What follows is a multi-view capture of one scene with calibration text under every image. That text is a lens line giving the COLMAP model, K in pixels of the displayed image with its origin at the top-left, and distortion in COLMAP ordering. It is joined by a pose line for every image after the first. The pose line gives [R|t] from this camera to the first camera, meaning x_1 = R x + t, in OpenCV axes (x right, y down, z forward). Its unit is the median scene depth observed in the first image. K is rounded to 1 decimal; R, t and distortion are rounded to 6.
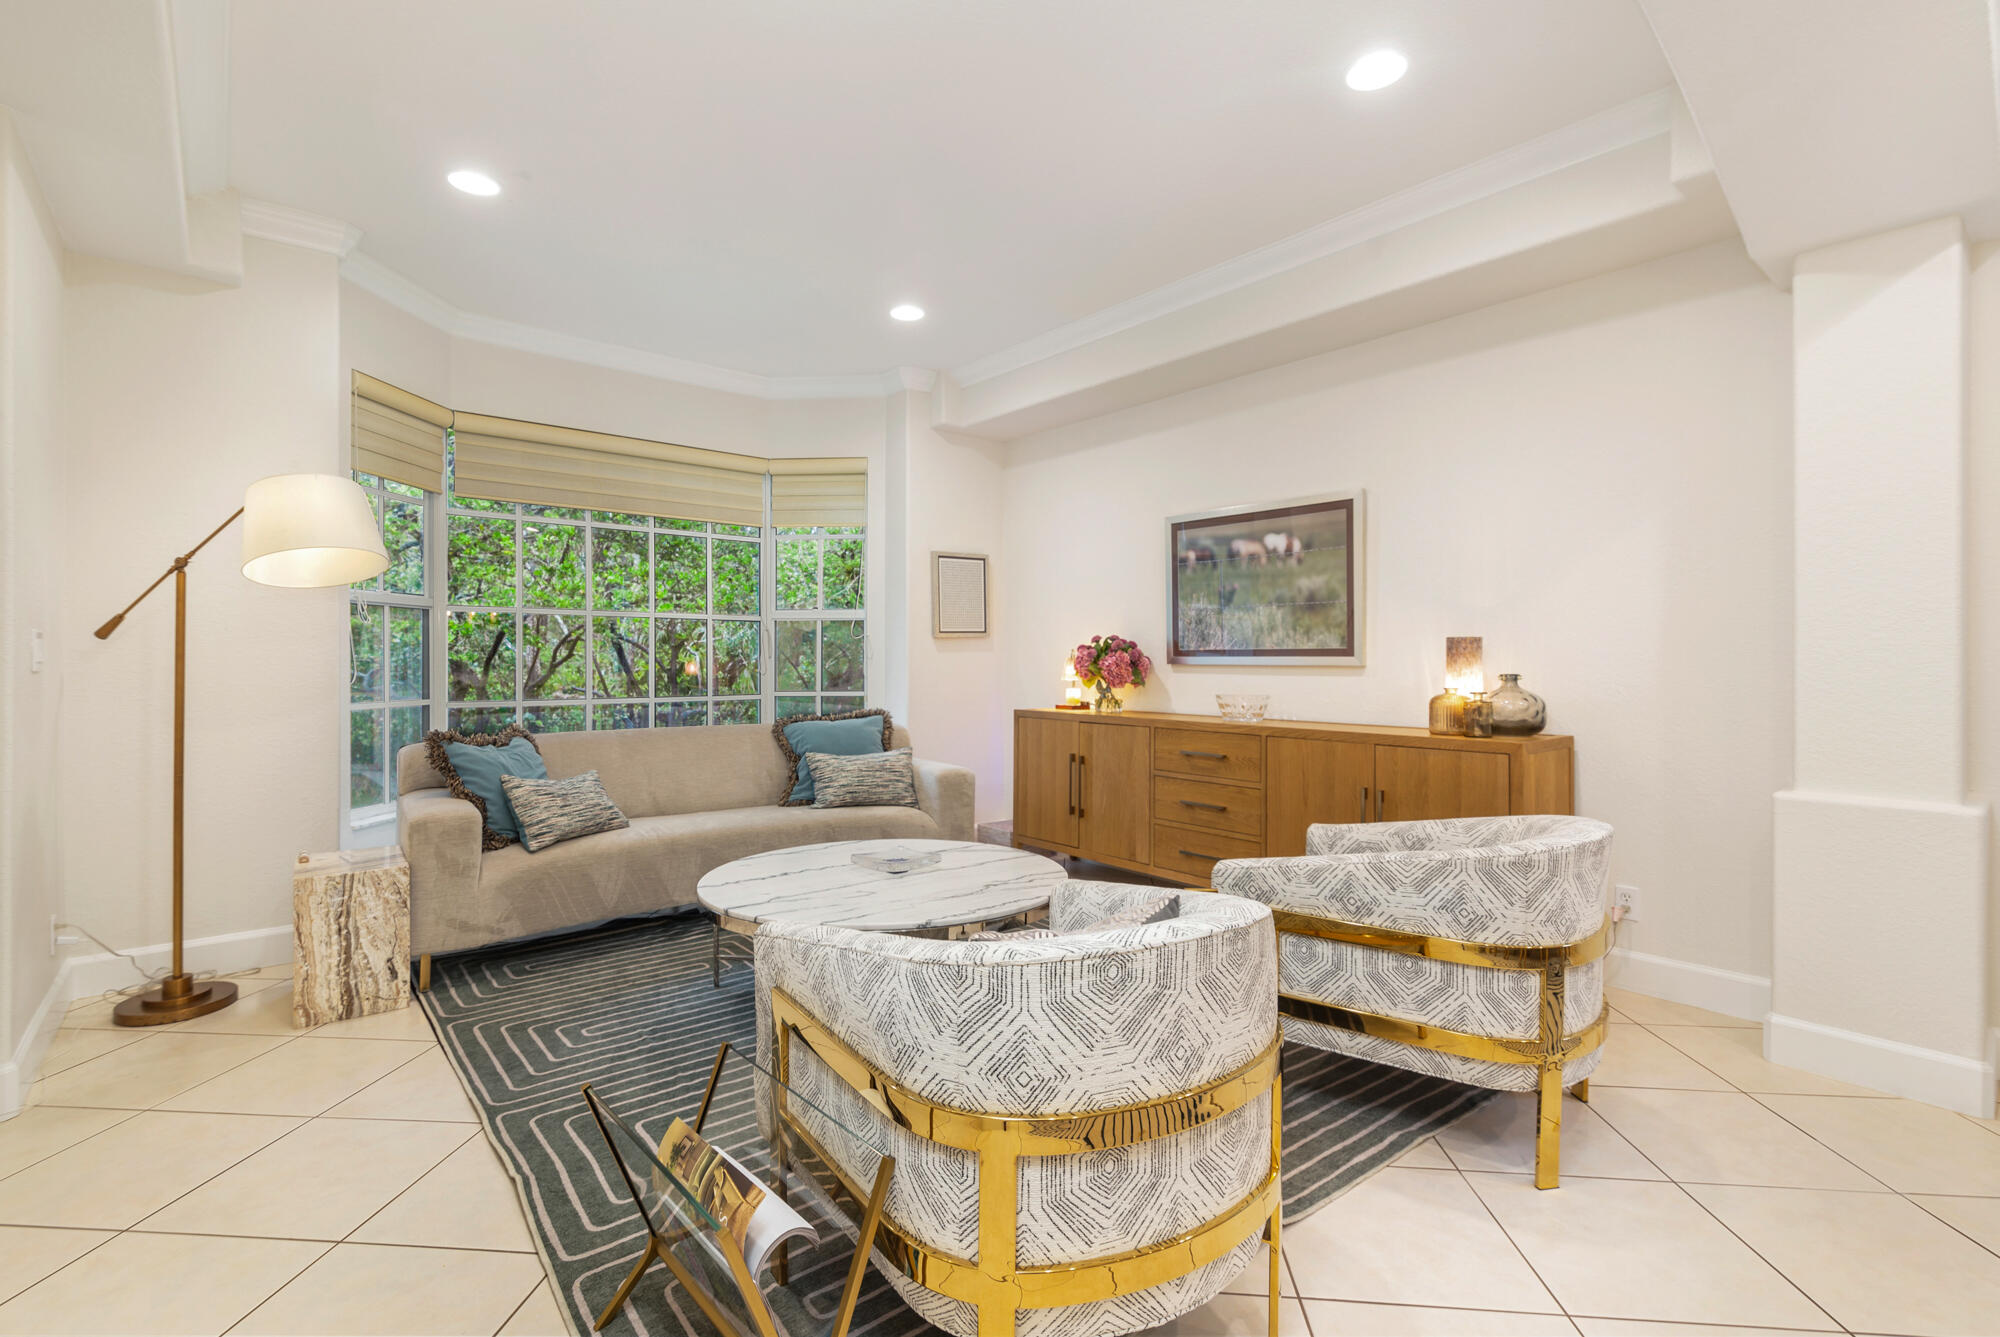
lens RADIAL K [[919.6, 0, 1000.0], [0, 919.6, 668.5], [0, 0, 1]] dist [0.003399, 0.000447]
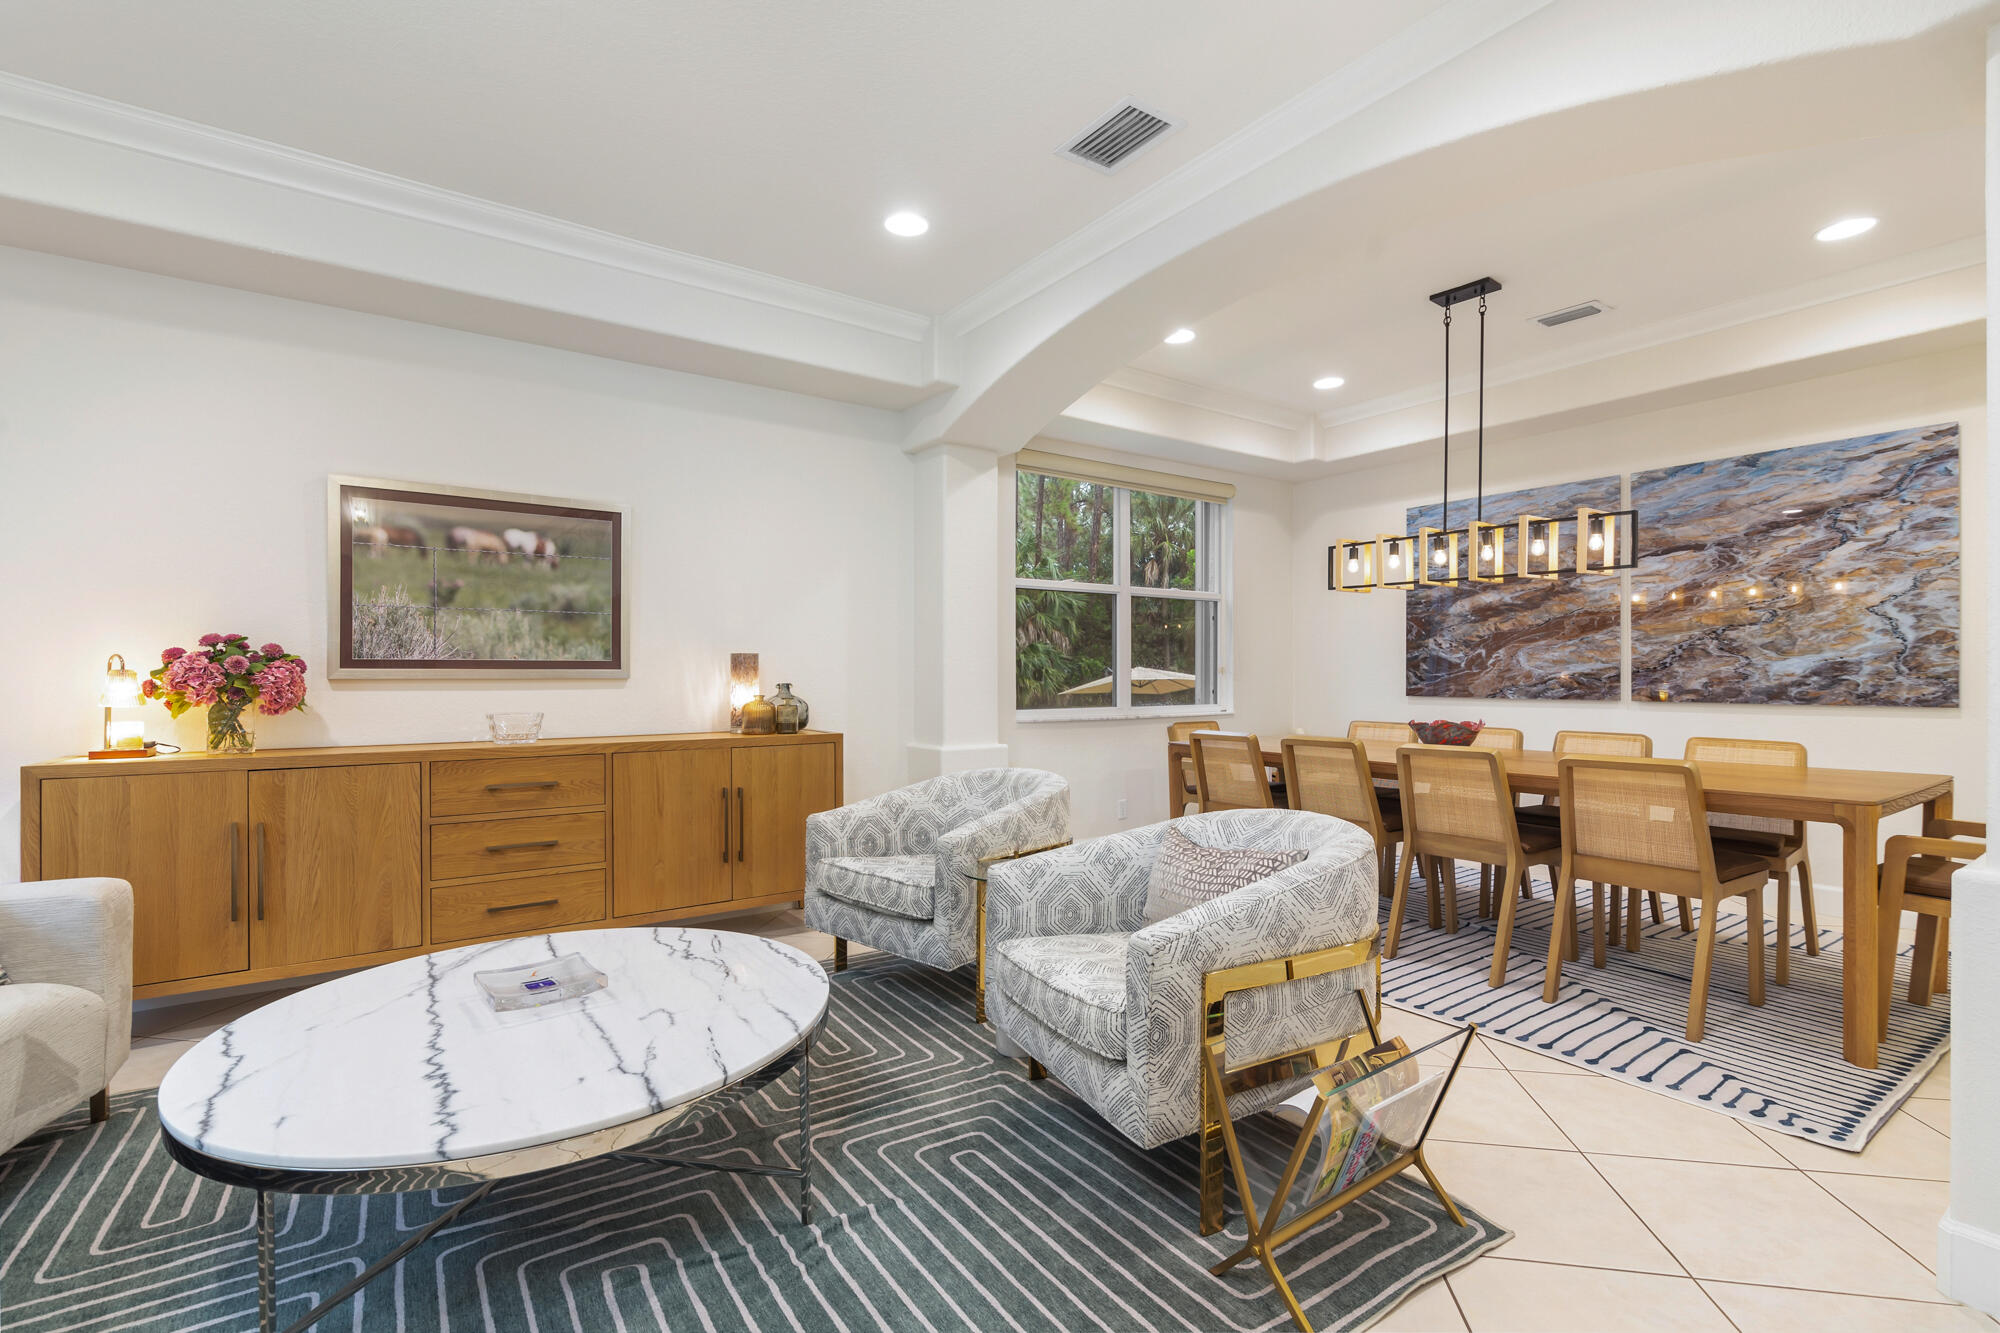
lens RADIAL K [[911.9, 0, 1003.4], [0, 911.9, 683.0], [0, 0, 1]] dist [-0.000154, -0.000200]
pose [[0.076394, -0.010343, 0.997024, -0.545060], [0.010348, 0.999901, 0.009580, -0.002914], [-0.997024, 0.009586, 0.076493, 0.473056]]
